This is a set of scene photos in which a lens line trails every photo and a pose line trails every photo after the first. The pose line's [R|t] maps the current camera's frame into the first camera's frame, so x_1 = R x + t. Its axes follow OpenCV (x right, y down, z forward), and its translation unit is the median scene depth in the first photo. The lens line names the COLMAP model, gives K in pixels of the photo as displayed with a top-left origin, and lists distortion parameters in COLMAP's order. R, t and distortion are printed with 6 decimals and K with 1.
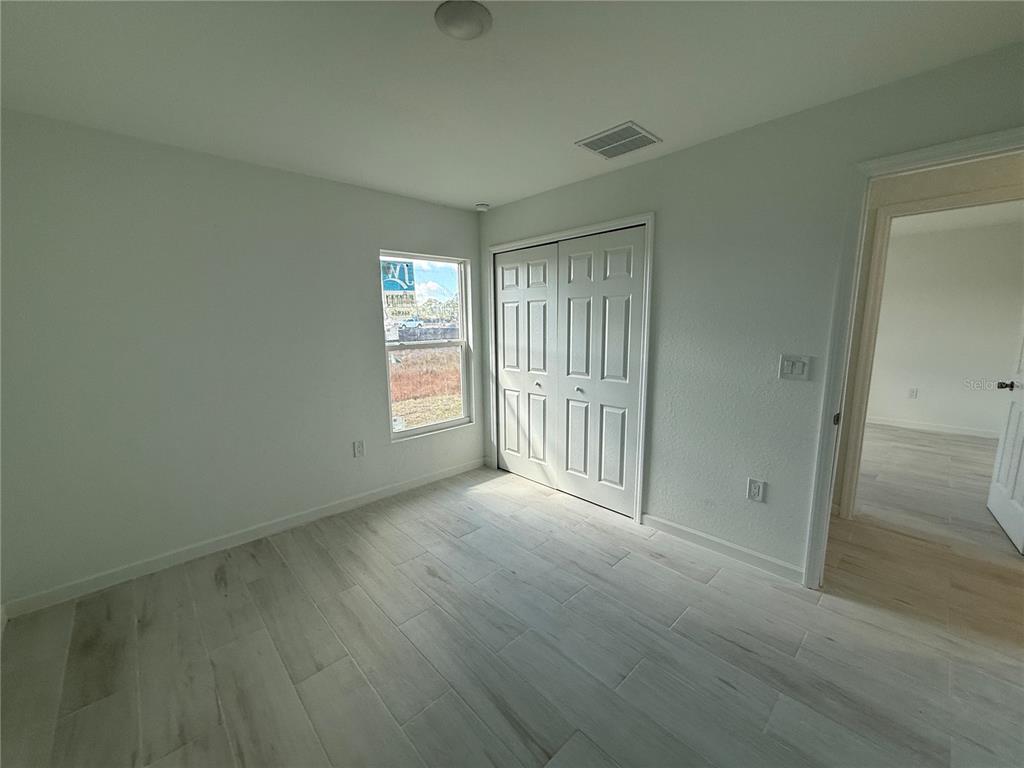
lens RADIAL K [[405.1, 0, 506.7], [0, 405.1, 381.7], [0, 0, 1]] dist [-0.003876, 0.001031]
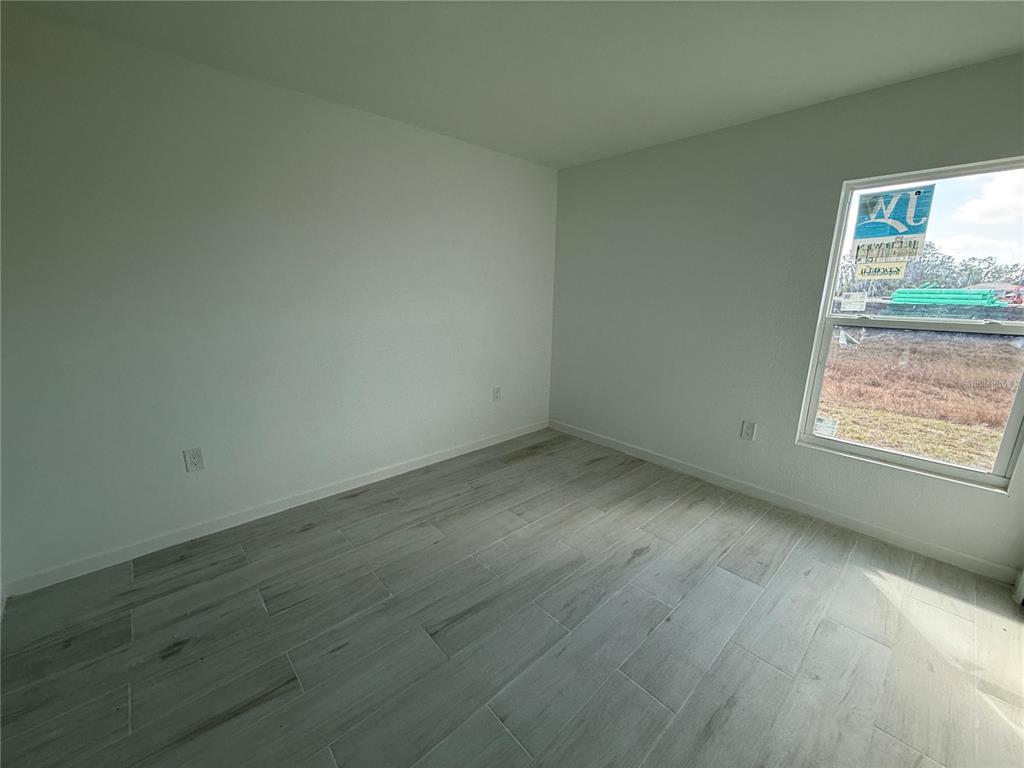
lens RADIAL K [[405.1, 0, 507.9], [0, 405.1, 377.0], [0, 0, 1]] dist [-0.003876, 0.001031]
pose [[-0.007822, 0.228452, -0.973524, 0.441112], [-0.161517, 0.960481, 0.226689, -0.056463], [0.986839, 0.159014, 0.029386, 0.419024]]
